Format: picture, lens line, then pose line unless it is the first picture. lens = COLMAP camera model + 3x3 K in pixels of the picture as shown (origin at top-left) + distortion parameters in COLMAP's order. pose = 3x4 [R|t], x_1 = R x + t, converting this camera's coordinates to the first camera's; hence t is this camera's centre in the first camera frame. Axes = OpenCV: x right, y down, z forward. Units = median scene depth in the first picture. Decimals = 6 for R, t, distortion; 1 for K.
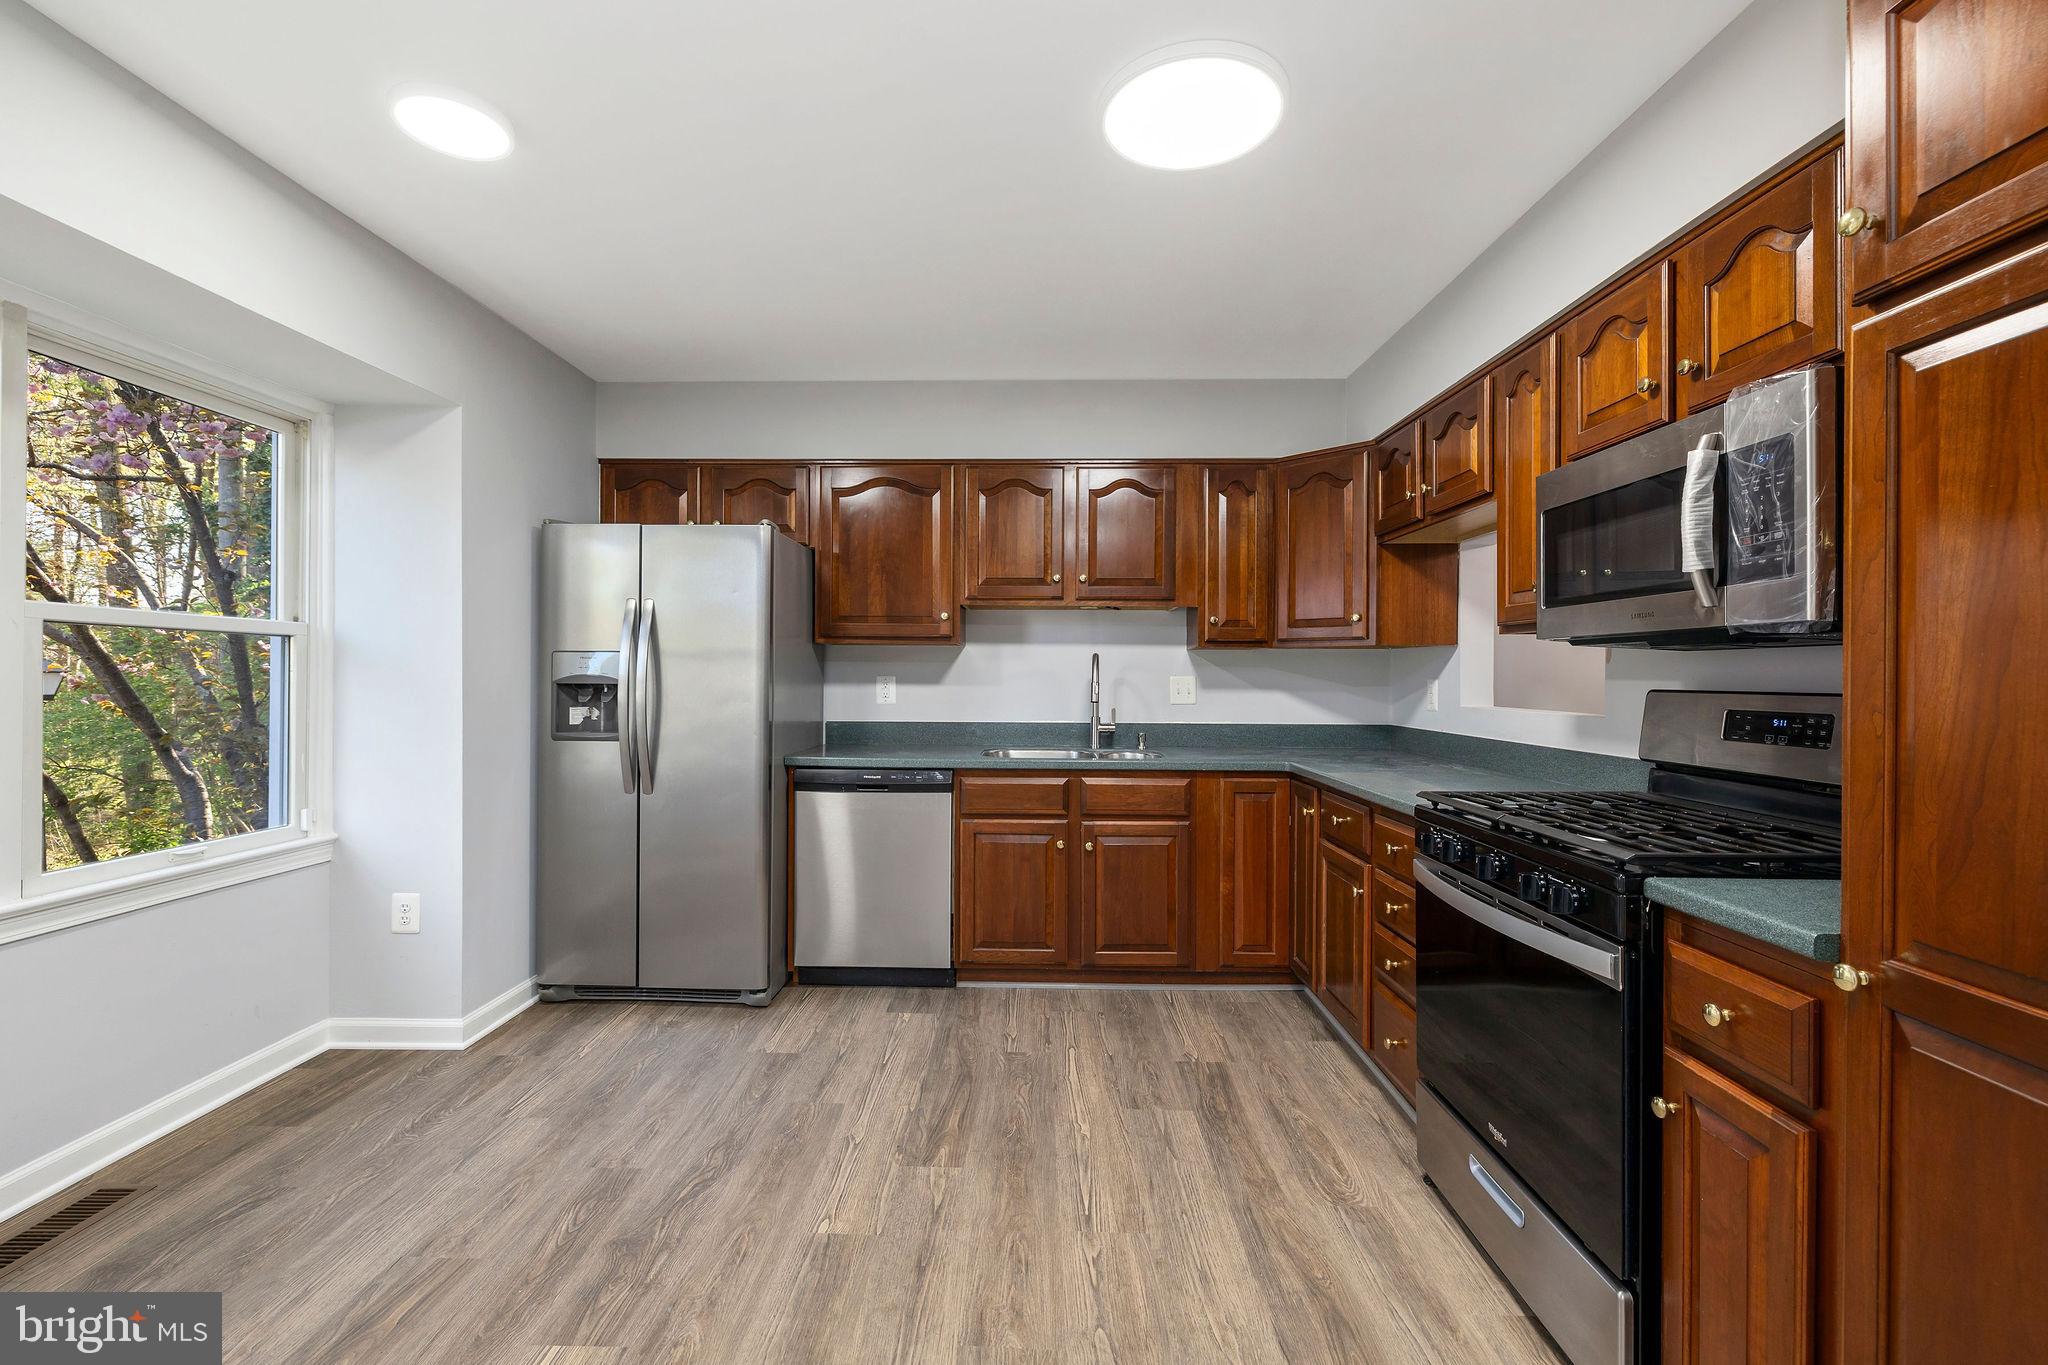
lens RADIAL K [[867.8, 0, 1020.1], [0, 867.8, 674.3], [0, 0, 1]] dist [0.000225, -0.000721]
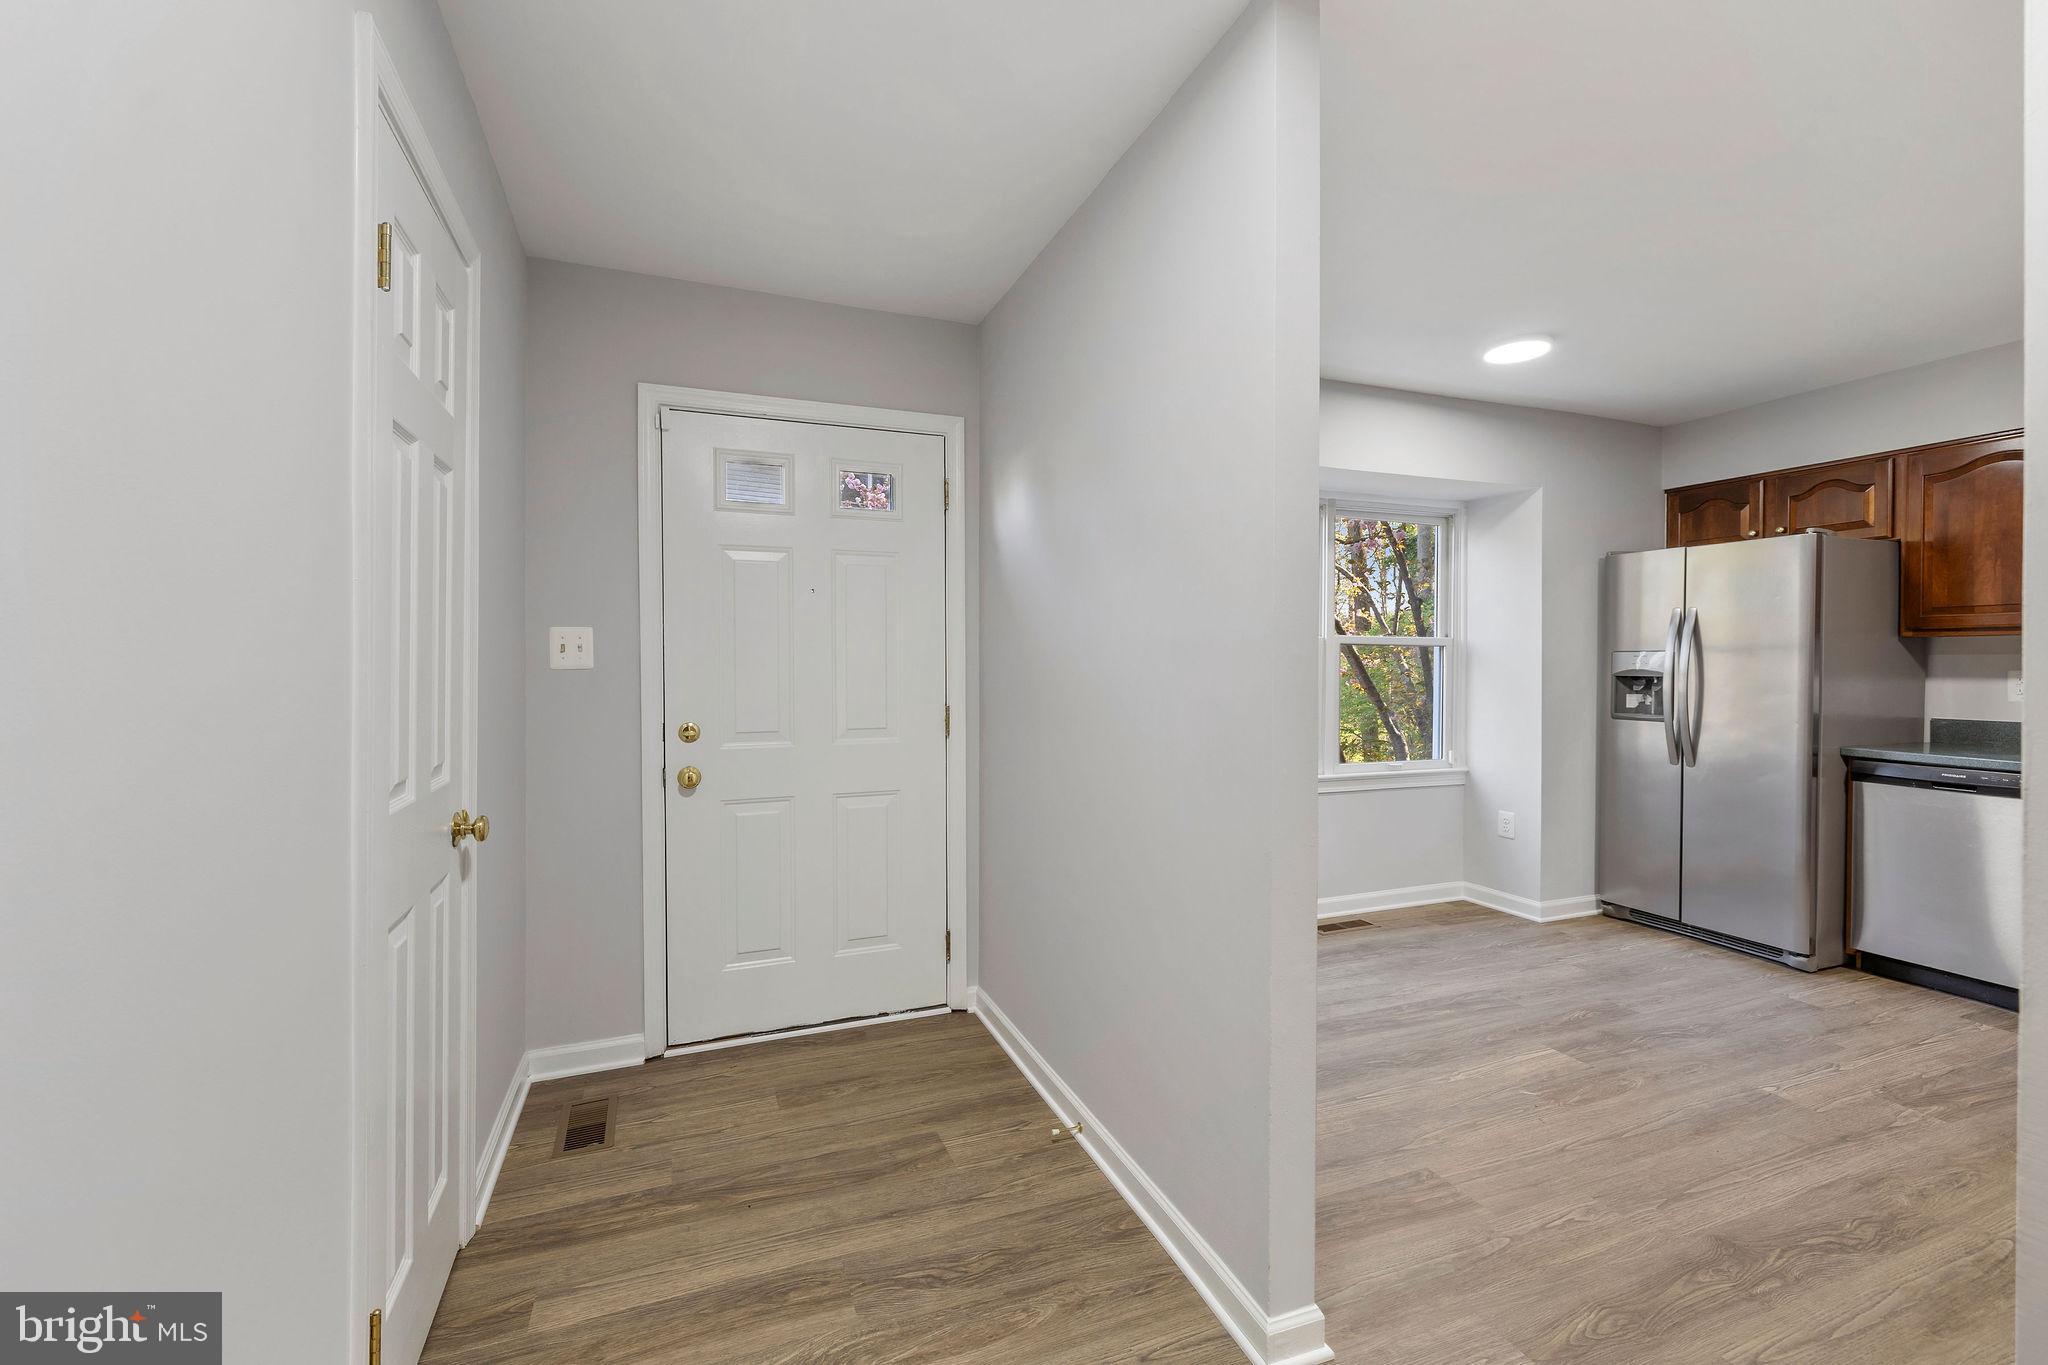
lens RADIAL K [[867.8, 0, 1012.0], [0, 867.8, 679.4], [0, 0, 1]] dist [0.000225, -0.000721]
pose [[0.376433, 0.012981, -0.926353, 0.389520], [0.003412, 0.999876, 0.015398, -0.008535], [0.926437, -0.008957, 0.376342, -0.394047]]
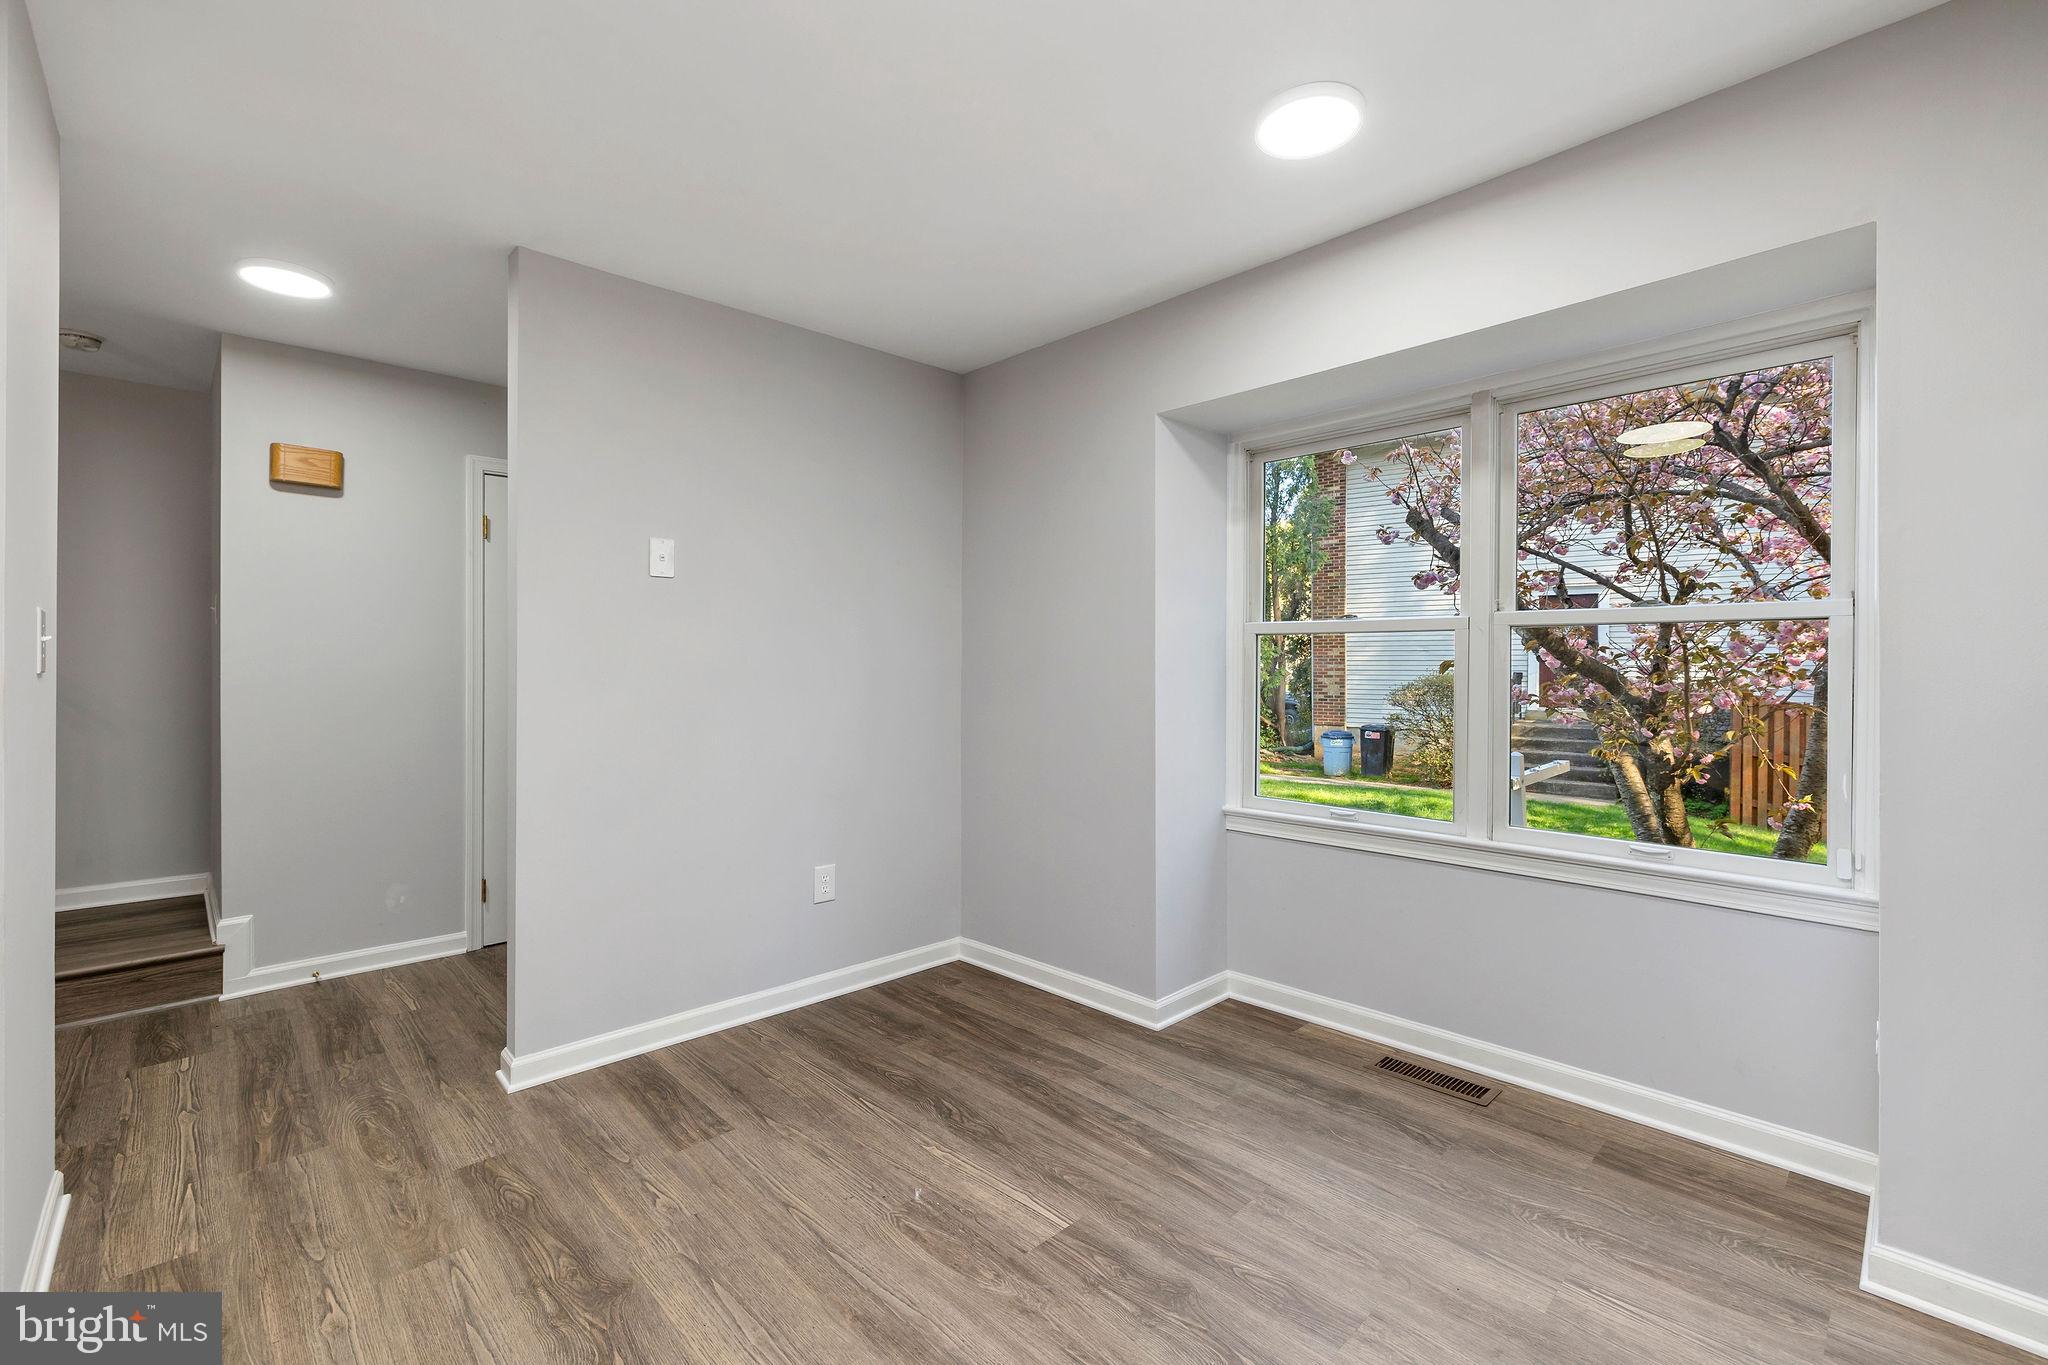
lens RADIAL K [[867.8, 0, 1008.1], [0, 867.8, 679.0], [0, 0, 1]] dist [0.000225, -0.000721]
pose [[-0.716546, 0.003482, -0.697531, 0.205867], [-0.000760, 0.999983, 0.005772, 0.005384], [0.697539, 0.004666, -0.716532, 1.028475]]
